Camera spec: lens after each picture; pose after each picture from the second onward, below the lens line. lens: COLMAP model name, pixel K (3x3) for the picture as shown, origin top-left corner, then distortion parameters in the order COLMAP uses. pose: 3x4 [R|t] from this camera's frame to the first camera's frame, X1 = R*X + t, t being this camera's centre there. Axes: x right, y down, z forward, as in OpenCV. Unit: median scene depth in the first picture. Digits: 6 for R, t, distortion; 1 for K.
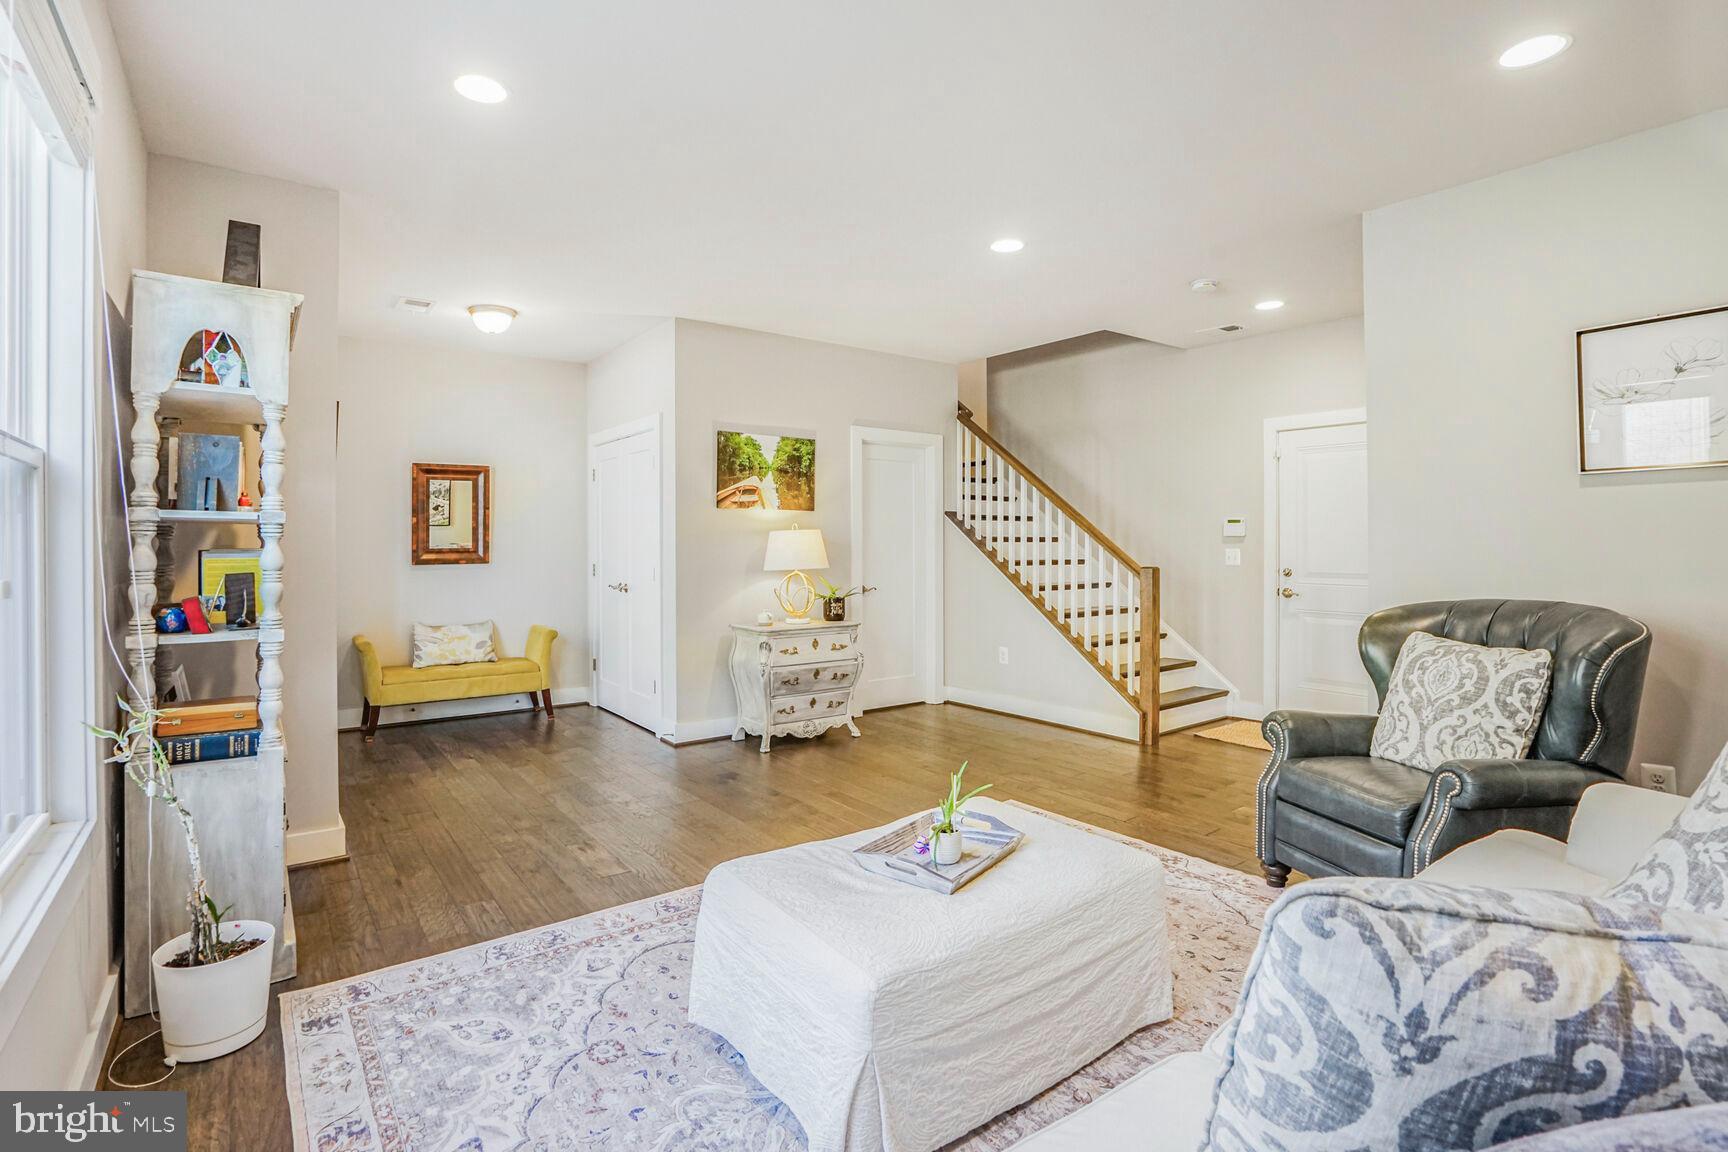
lens RADIAL K [[829.3, 0, 866.7], [0, 829.3, 559.6], [0, 0, 1]] dist [-0.053106, 0.017978]
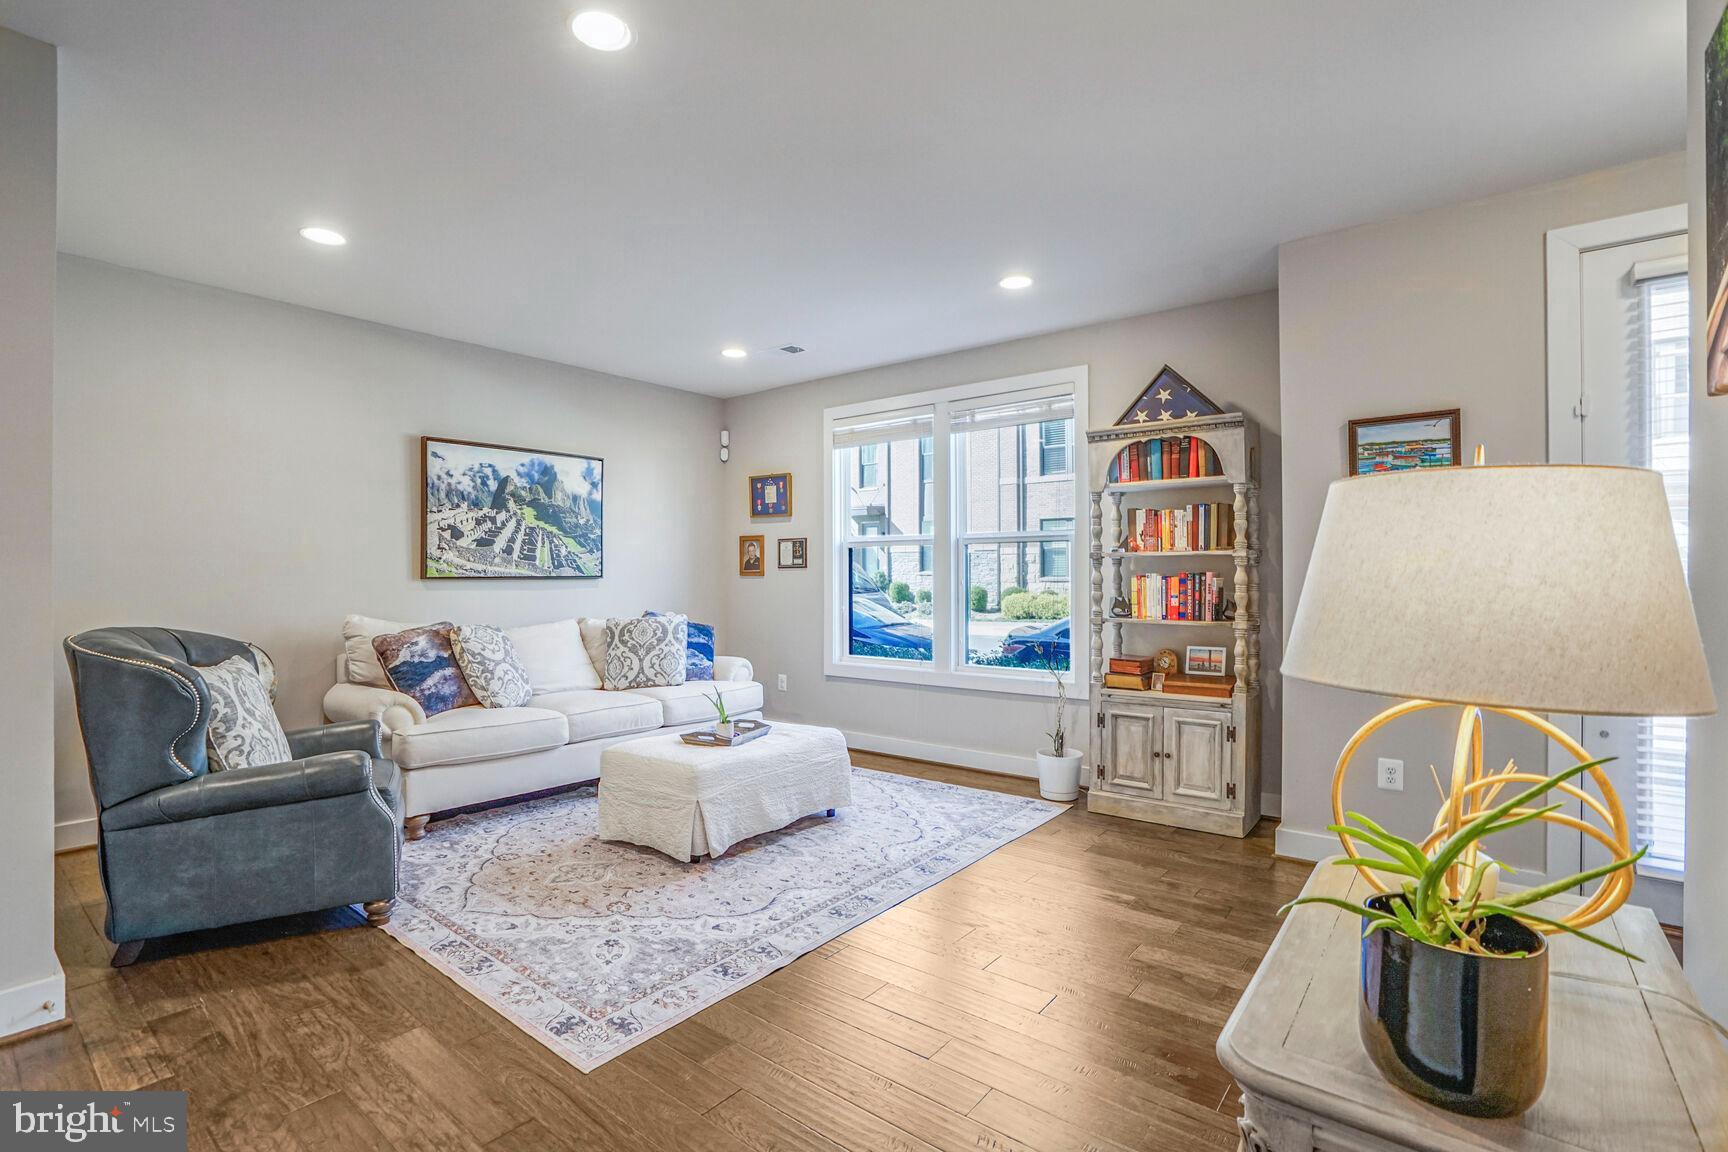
lens RADIAL K [[829.3, 0, 871.7], [0, 829.3, 572.7], [0, 0, 1]] dist [-0.053106, 0.017978]
pose [[-0.967675, 0.006376, -0.252122, 0.203155], [0.002446, 0.999871, 0.015899, -0.041646], [0.252191, 0.014768, -0.967565, 2.431676]]
